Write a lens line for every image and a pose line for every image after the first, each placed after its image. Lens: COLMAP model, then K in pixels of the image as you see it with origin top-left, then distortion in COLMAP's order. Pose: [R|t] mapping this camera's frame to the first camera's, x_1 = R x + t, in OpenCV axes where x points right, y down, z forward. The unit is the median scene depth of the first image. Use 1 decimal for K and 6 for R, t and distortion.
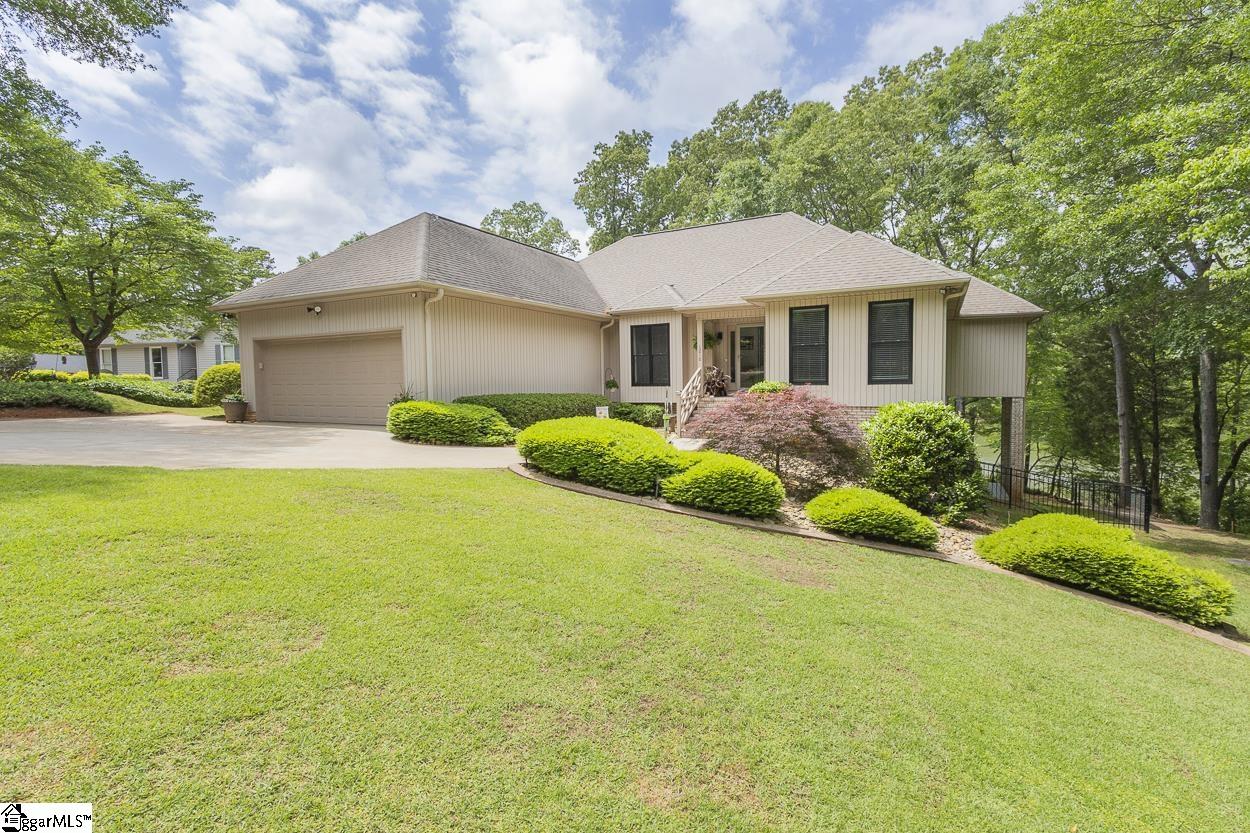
lens RADIAL K [[568.1, 0, 625.0], [0, 568.1, 416.5], [0, 0, 1]] dist [0.003046, 0.000107]
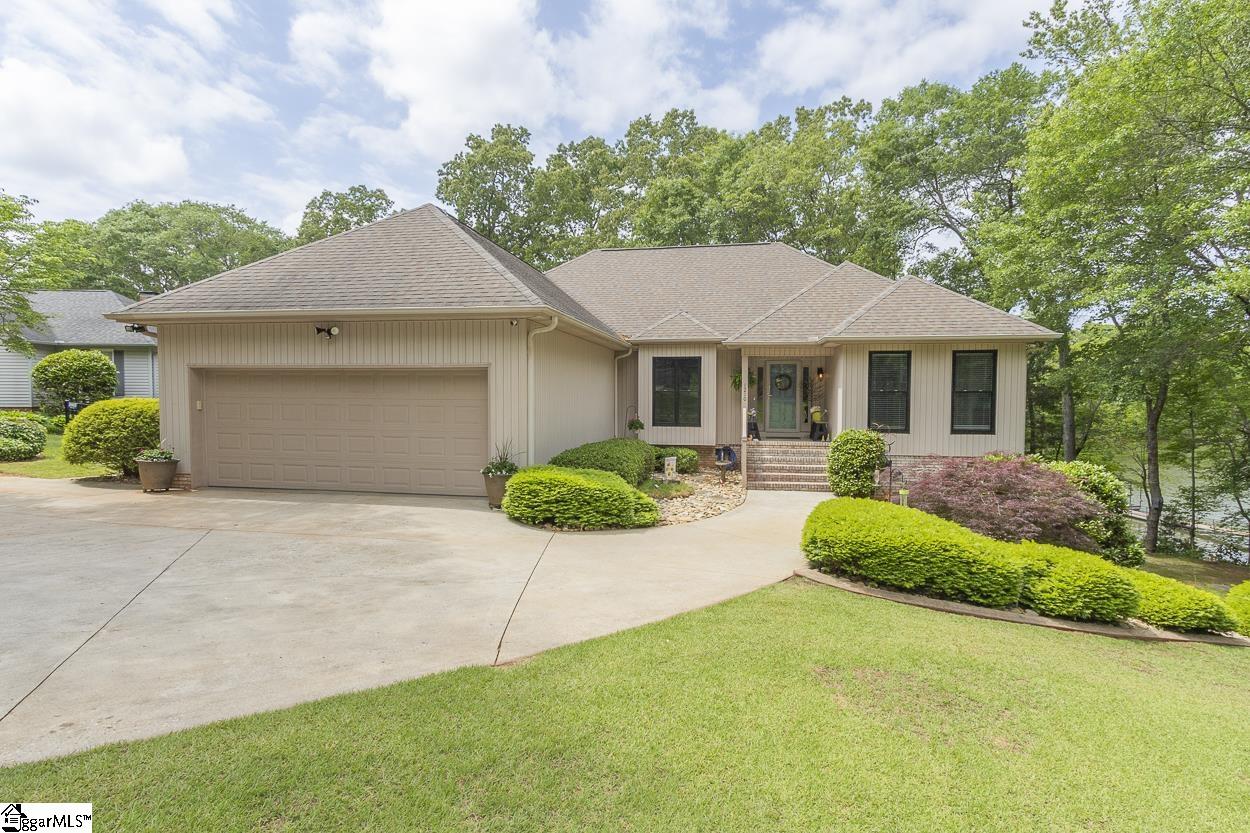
lens RADIAL K [[591.3, 0, 625.0], [0, 591.3, 416.5], [0, 0, 1]] dist [0.001140, 0.000066]
pose [[0.950509, 0.003524, 0.310678, -0.381162], [0.002770, 0.999800, -0.019815, -0.060737], [-0.310686, 0.019695, 0.950309, 0.180376]]
